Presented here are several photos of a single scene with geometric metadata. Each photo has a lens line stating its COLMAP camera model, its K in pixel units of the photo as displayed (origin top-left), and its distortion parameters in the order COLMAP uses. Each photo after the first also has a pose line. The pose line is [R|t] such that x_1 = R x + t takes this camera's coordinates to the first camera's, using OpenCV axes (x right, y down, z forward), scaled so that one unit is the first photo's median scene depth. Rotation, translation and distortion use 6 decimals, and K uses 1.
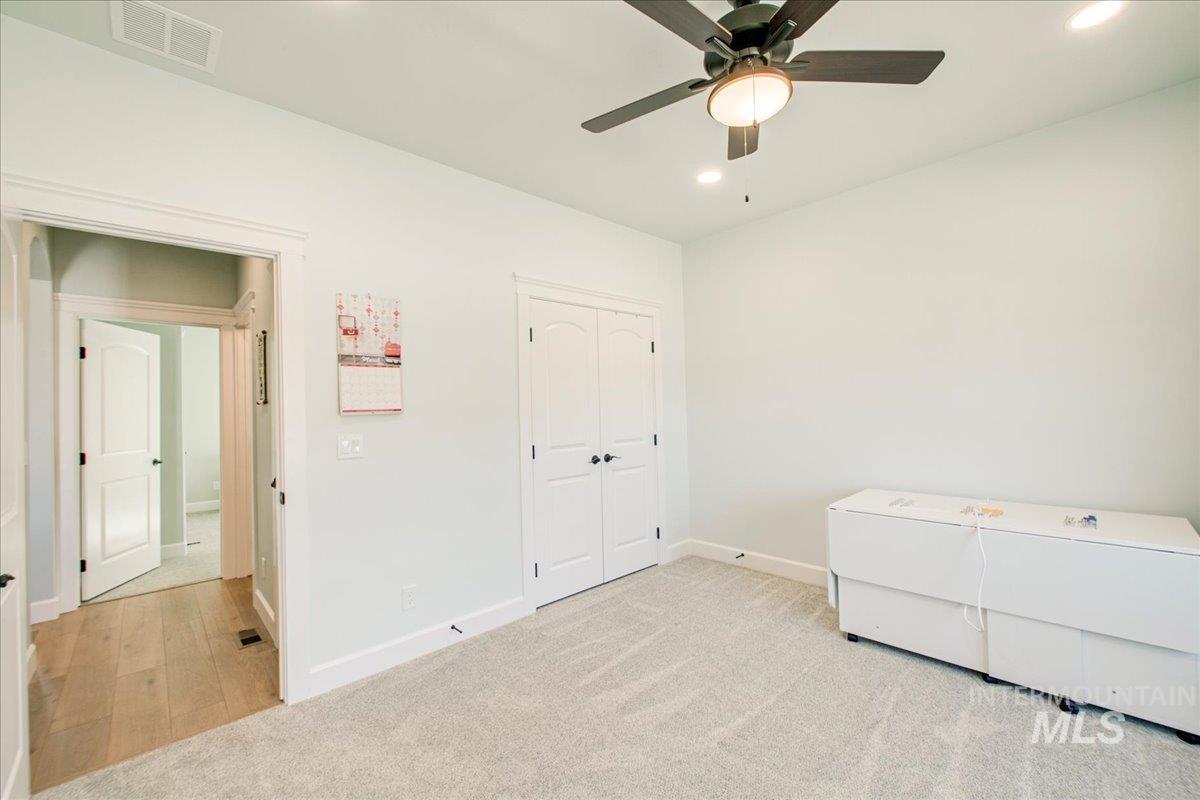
lens RADIAL K [[485.1, 0, 598.0], [0, 485.1, 400.1], [0, 0, 1]] dist [0.000164, -0.000163]
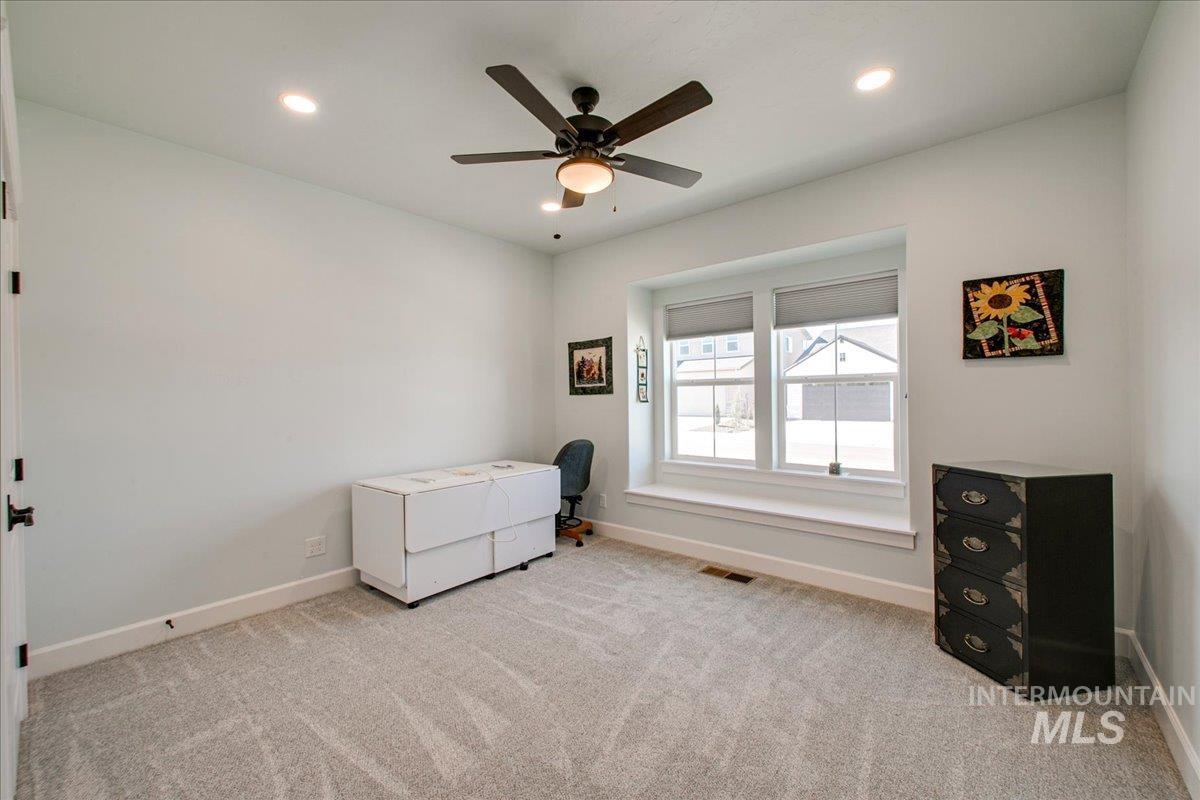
lens RADIAL K [[485.1, 0, 597.8], [0, 485.1, 400.1], [0, 0, 1]] dist [0.000164, -0.000163]
pose [[-0.107237, 0.019002, 0.994052, -0.673982], [0.006369, 0.999810, -0.018425, 0.035667], [-0.994213, 0.004355, -0.107337, 0.709873]]
